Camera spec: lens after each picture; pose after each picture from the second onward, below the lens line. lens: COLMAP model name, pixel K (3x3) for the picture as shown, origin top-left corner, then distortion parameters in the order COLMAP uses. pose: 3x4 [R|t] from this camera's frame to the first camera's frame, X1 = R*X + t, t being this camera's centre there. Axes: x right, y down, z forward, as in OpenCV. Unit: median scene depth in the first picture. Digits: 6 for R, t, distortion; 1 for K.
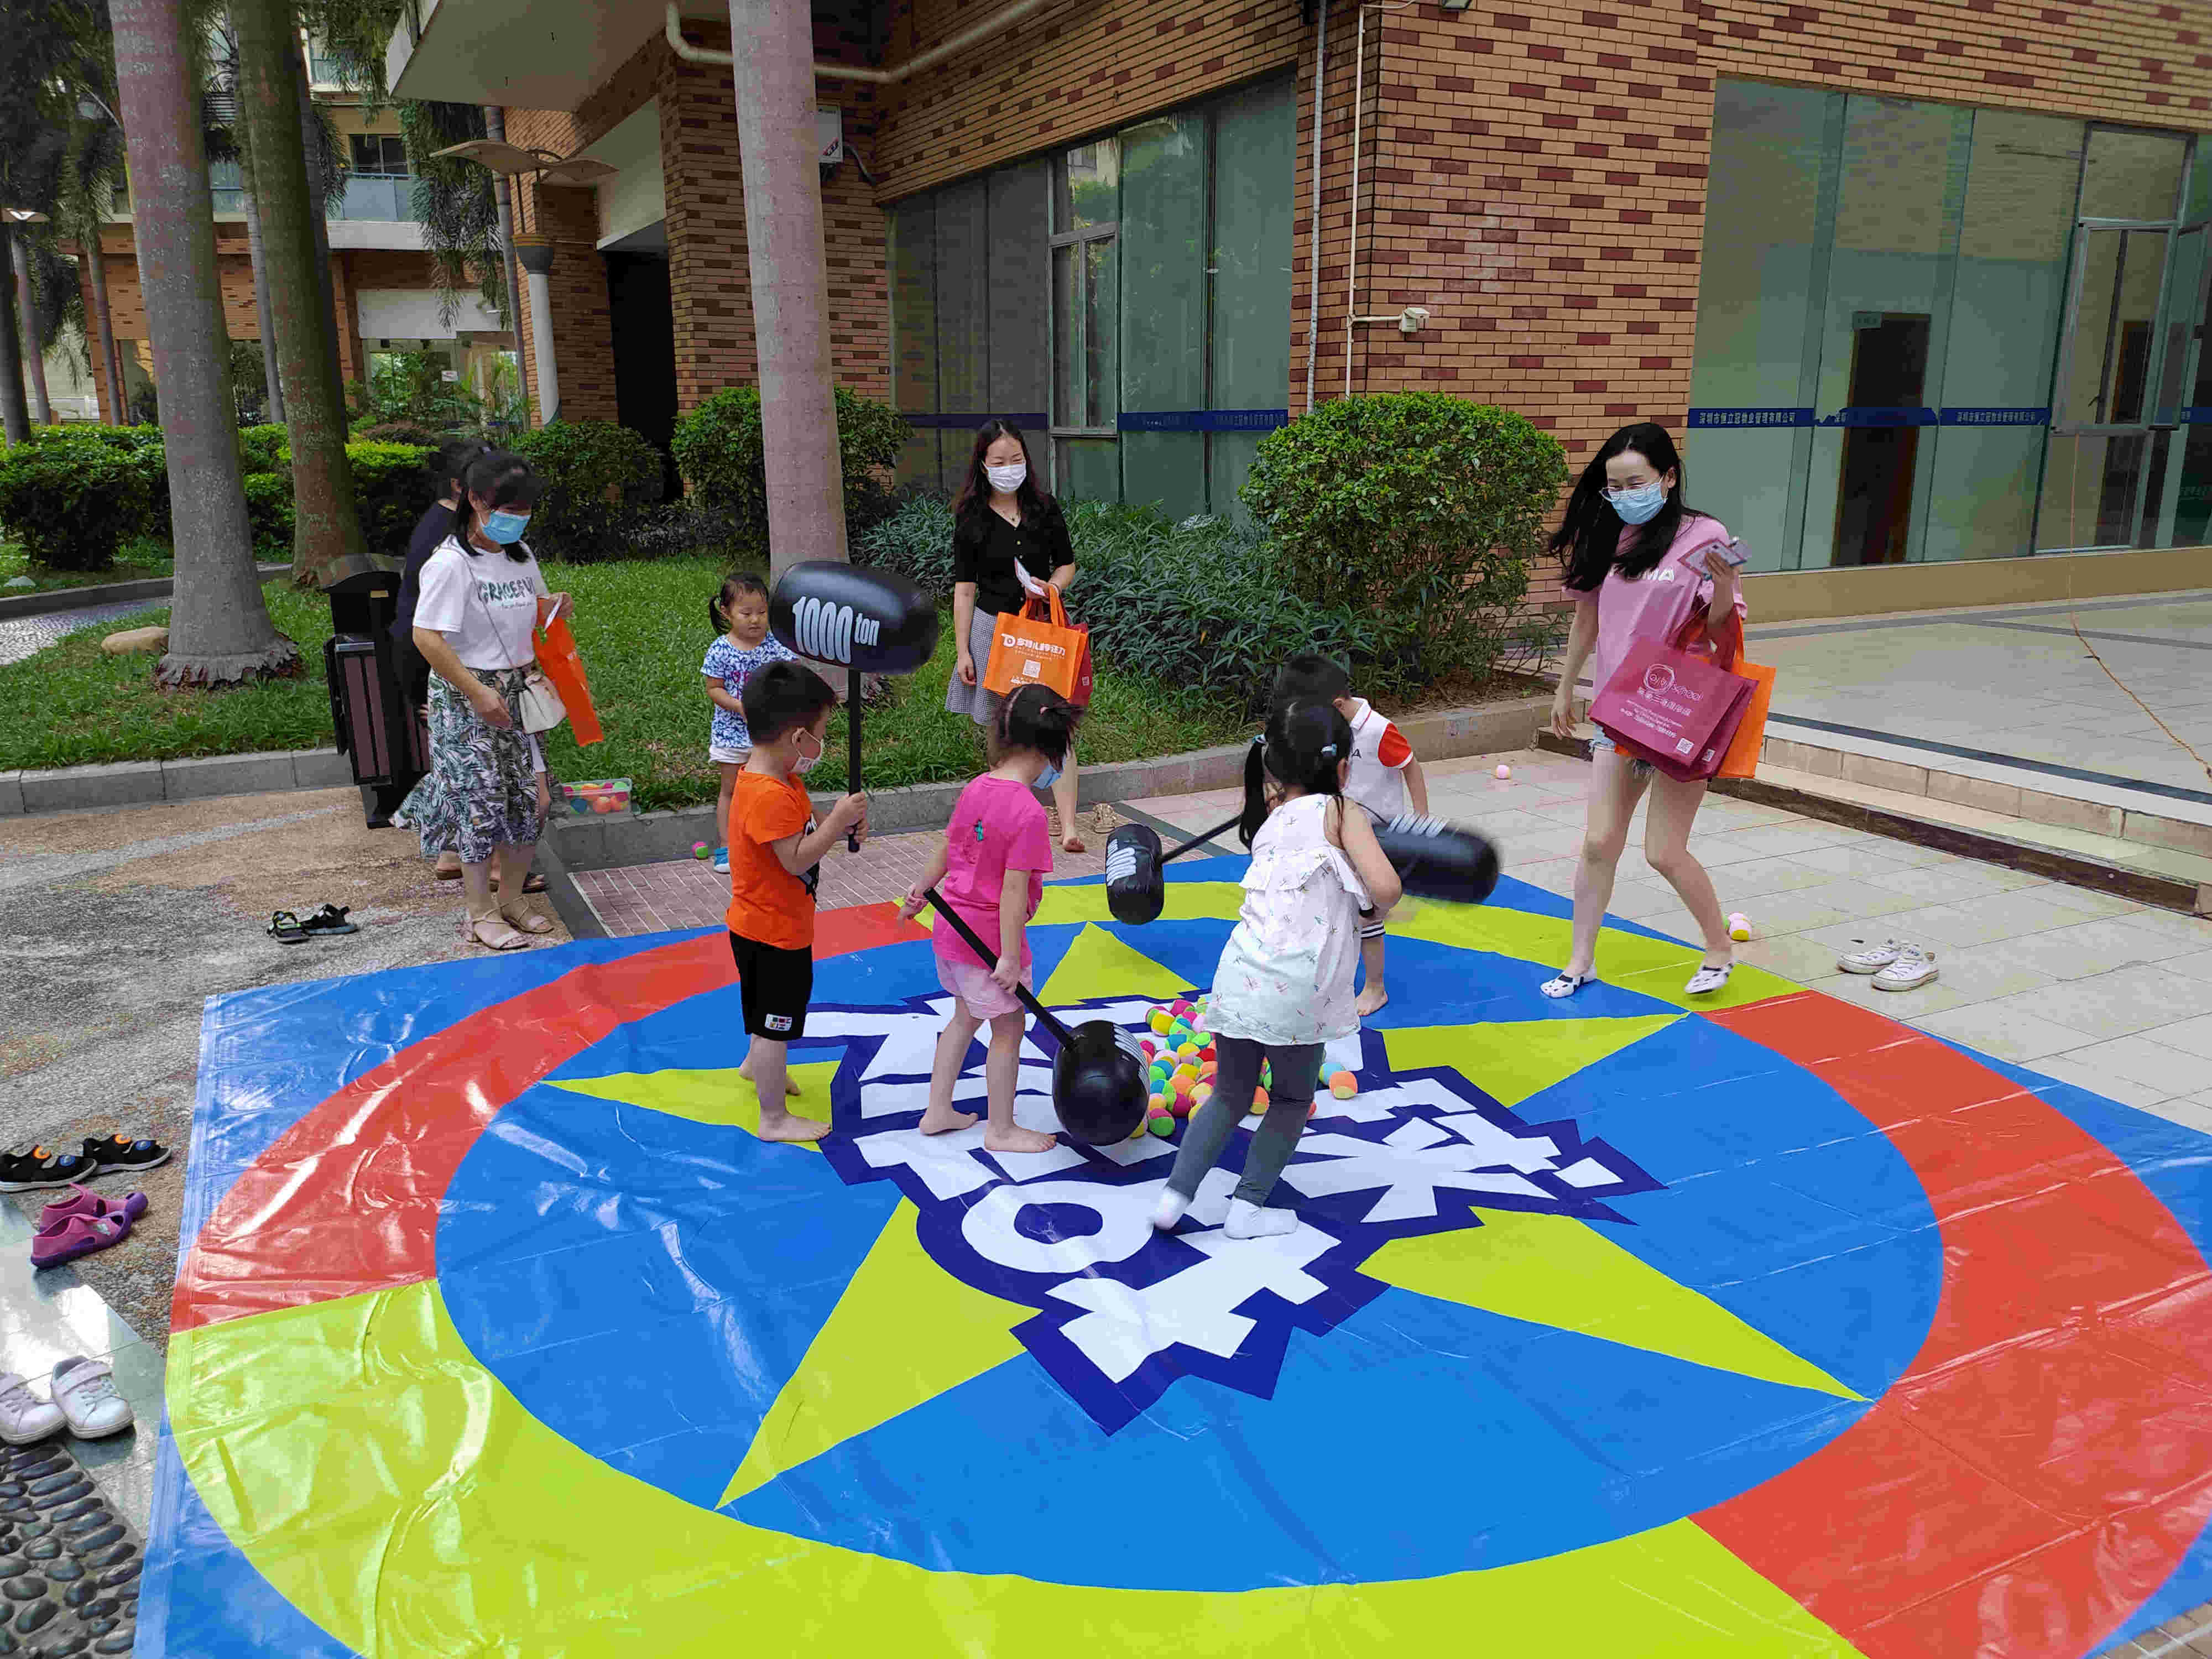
lens RADIAL K [[1653.0, 0, 1095.1], [0, 1653.0, 829.2], [0, 0, 1]] dist [0.090665, -0.126152]
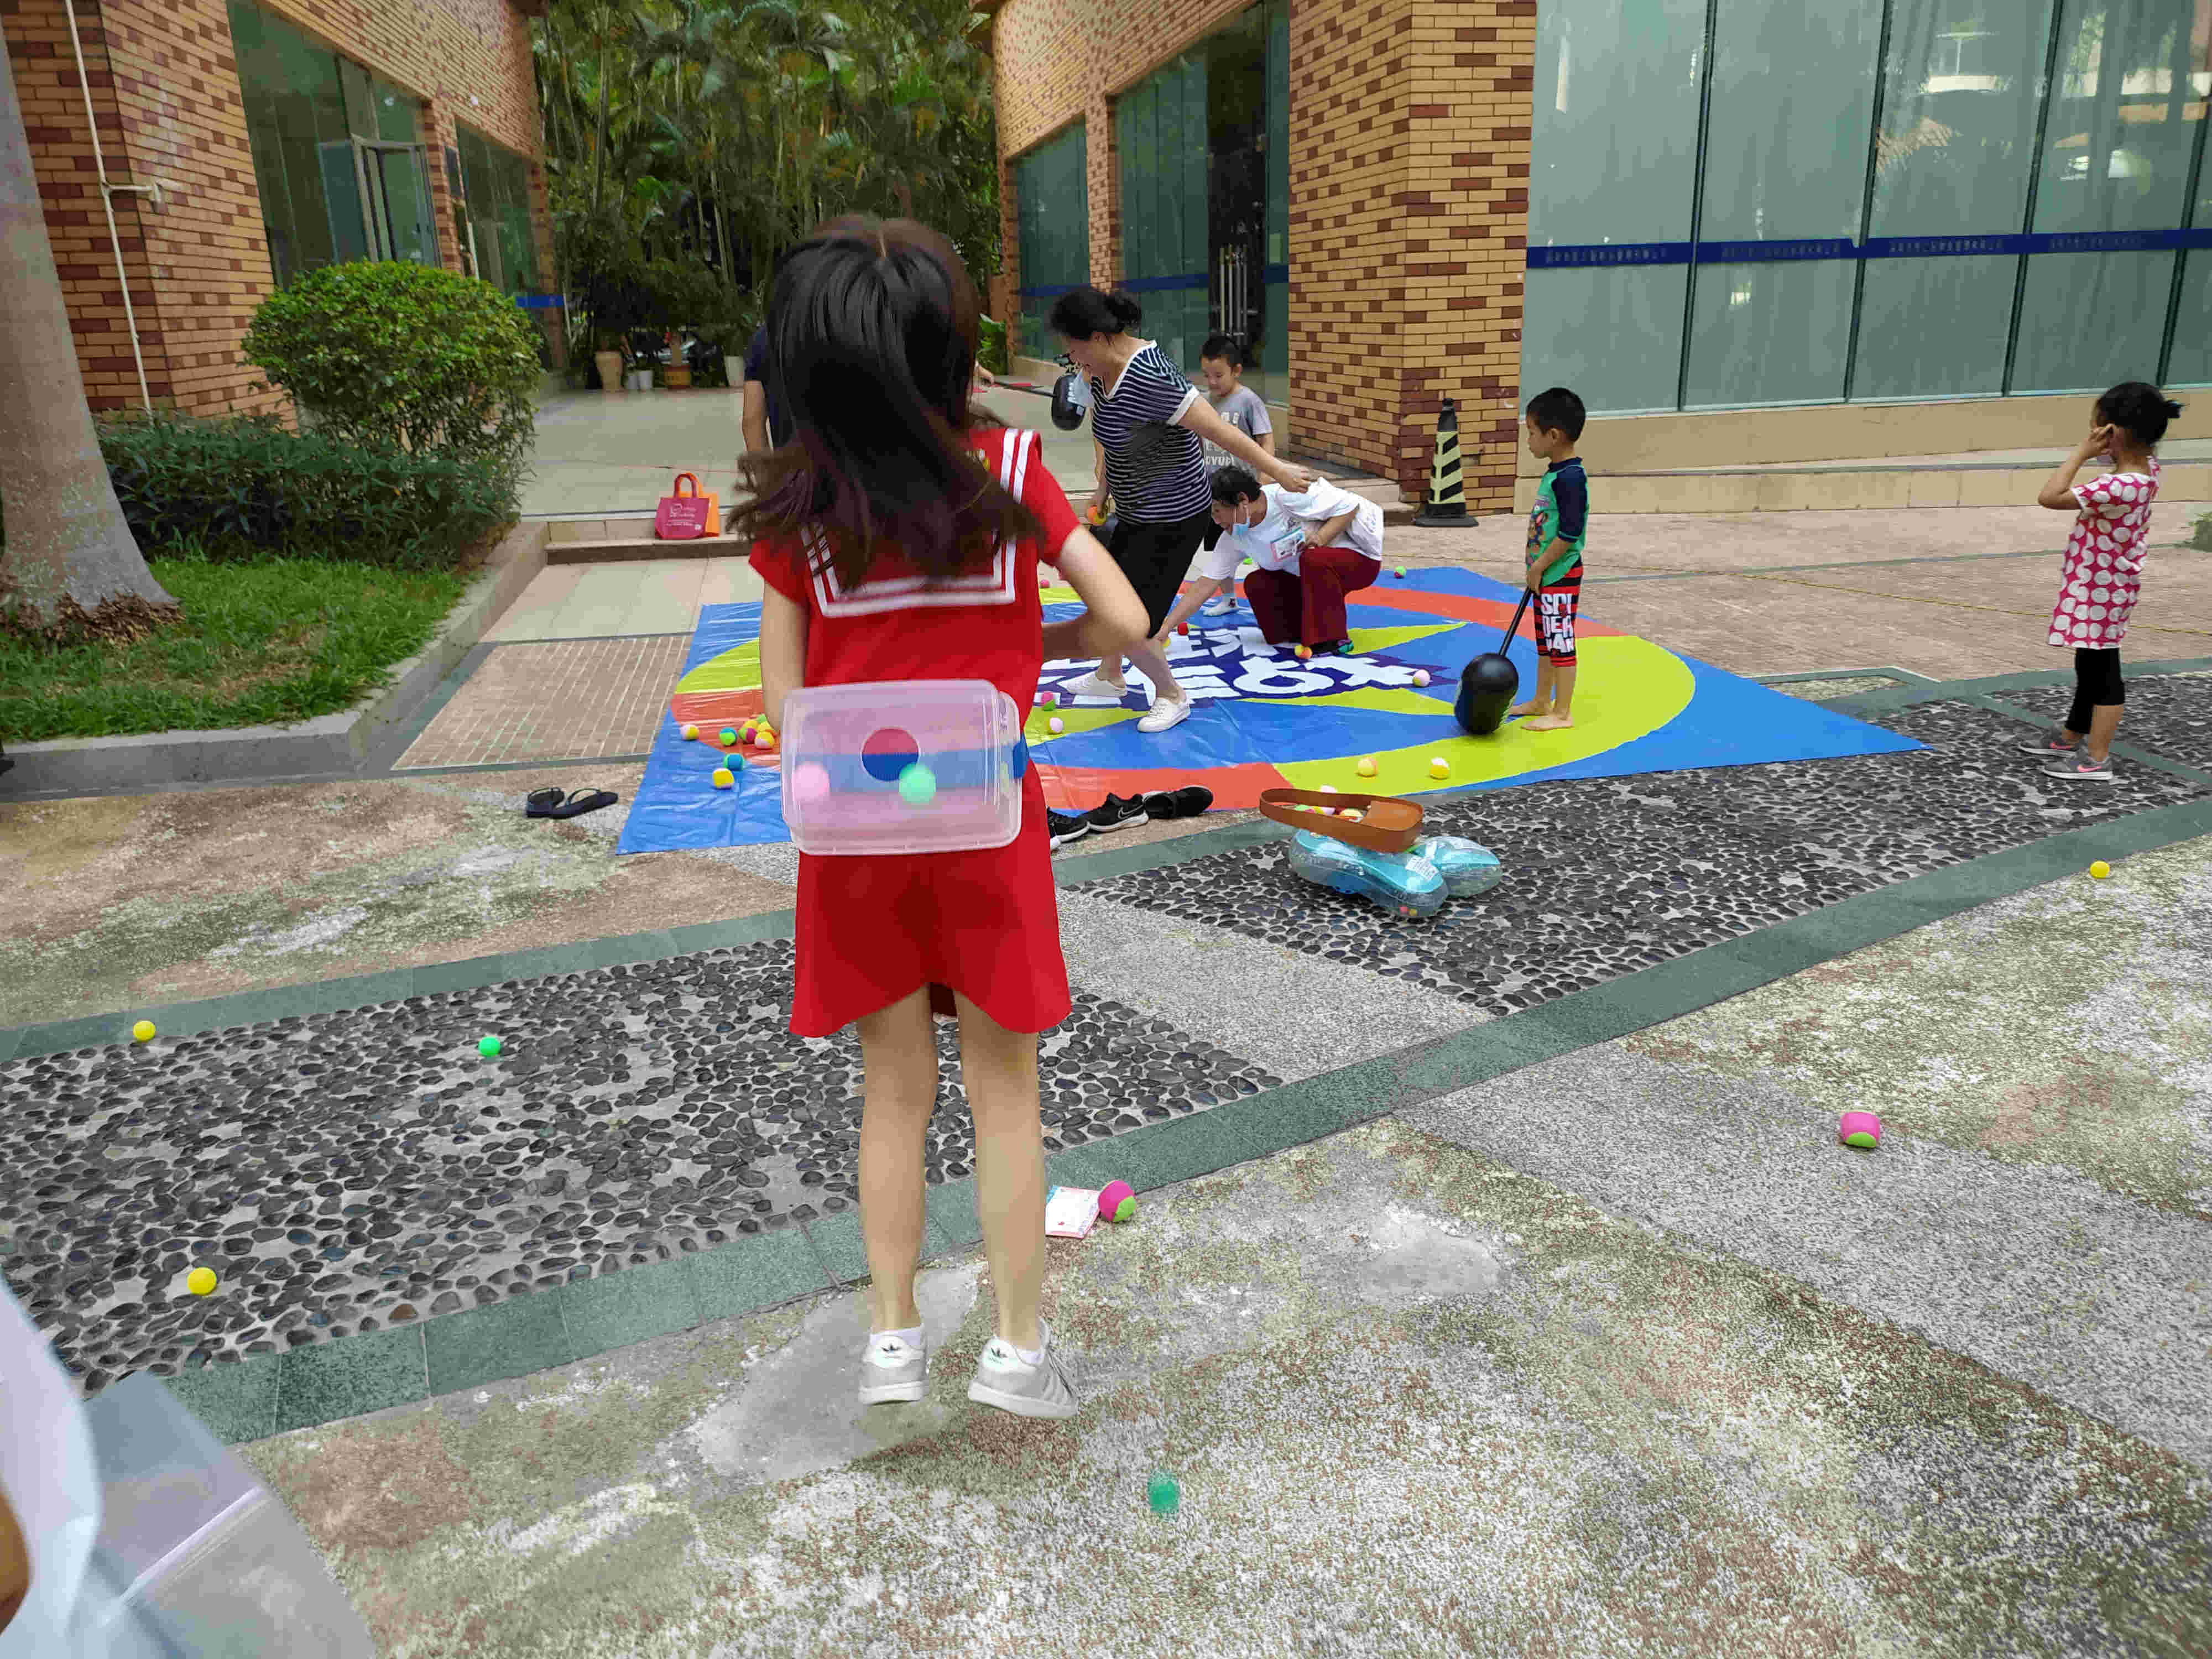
lens RADIAL K [[1650.6, 0, 1110.1], [0, 1650.6, 850.2], [0, 0, 1]] dist [0.079054, -0.106130]
pose [[0.279314, -0.307549, 0.909614, -1.824021], [0.248133, 0.938259, 0.241040, -0.096096], [-0.927585, 0.158380, 0.338382, 0.526199]]
